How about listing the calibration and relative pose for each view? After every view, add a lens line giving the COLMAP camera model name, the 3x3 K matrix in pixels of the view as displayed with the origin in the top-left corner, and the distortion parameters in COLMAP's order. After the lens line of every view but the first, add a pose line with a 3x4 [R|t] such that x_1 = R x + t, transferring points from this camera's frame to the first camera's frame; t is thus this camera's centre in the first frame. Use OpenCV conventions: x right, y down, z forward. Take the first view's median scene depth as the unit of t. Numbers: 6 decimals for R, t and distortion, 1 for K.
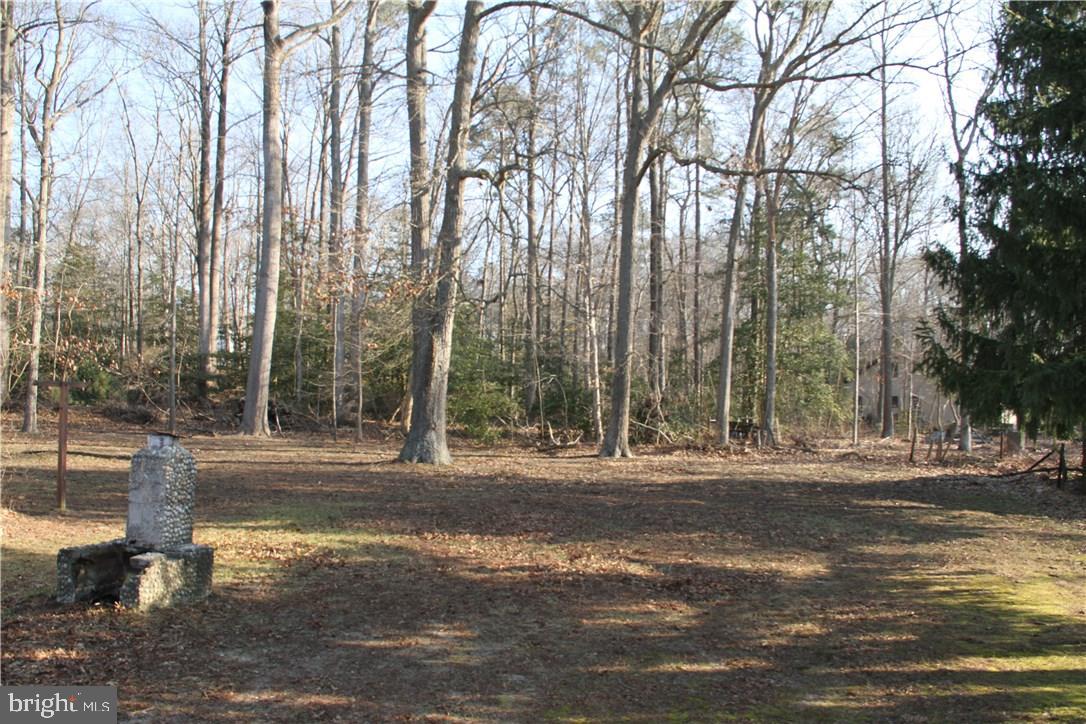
lens RADIAL K [[920.0, 0, 547.3], [0, 920.0, 371.2], [0, 0, 1]] dist [-0.160132, 0.149408]
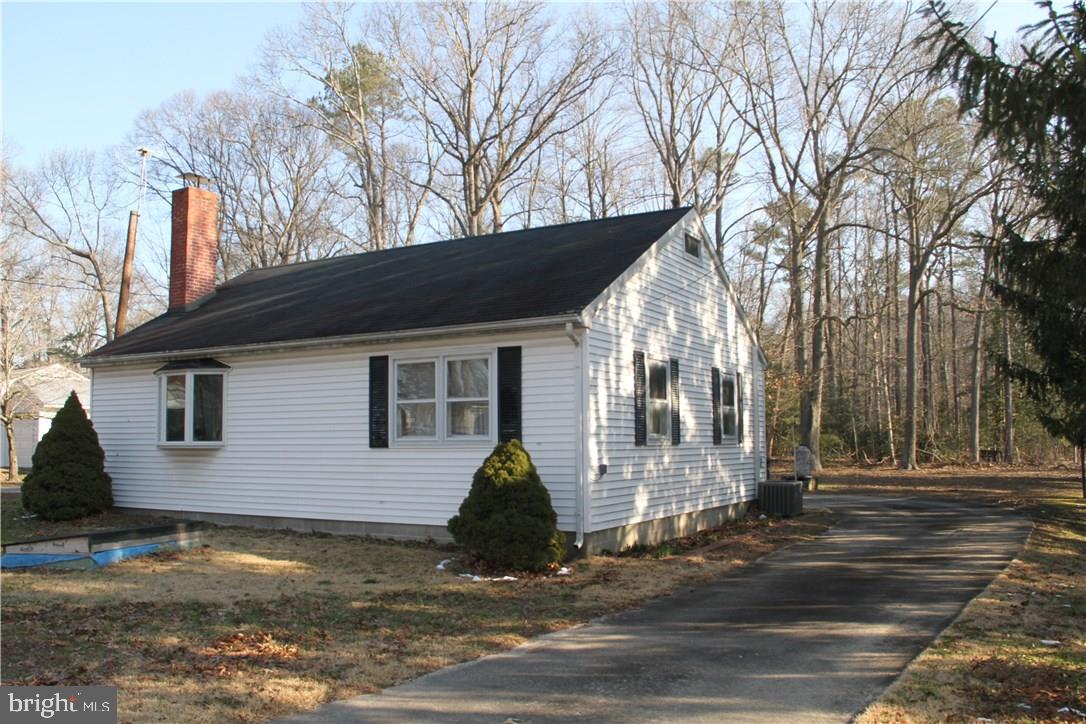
lens RADIAL K [[920.0, 0, 547.3], [0, 920.0, 371.2], [0, 0, 1]] dist [-0.160132, 0.149408]
pose [[0.964713, -0.037239, -0.260657, -0.123018], [0.024439, 0.998339, -0.052177, -0.016689], [0.262167, 0.043966, 0.964020, -0.741723]]
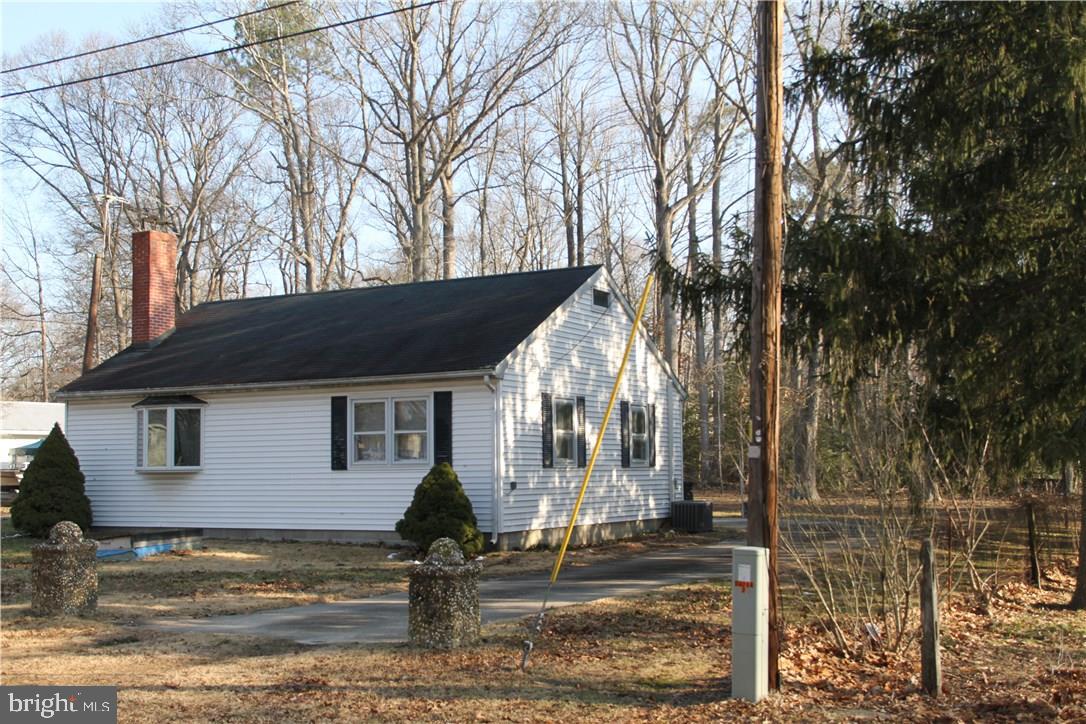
lens RADIAL K [[1269.4, 0, 543.0], [0, 1269.4, 362.0], [0, 0, 1]] dist [-0.002182, 0.020331]
pose [[0.968669, -0.040224, -0.245076, 0.155075], [0.026864, 0.997977, -0.057614, -0.030528], [0.246897, 0.049225, 0.967791, -1.490530]]
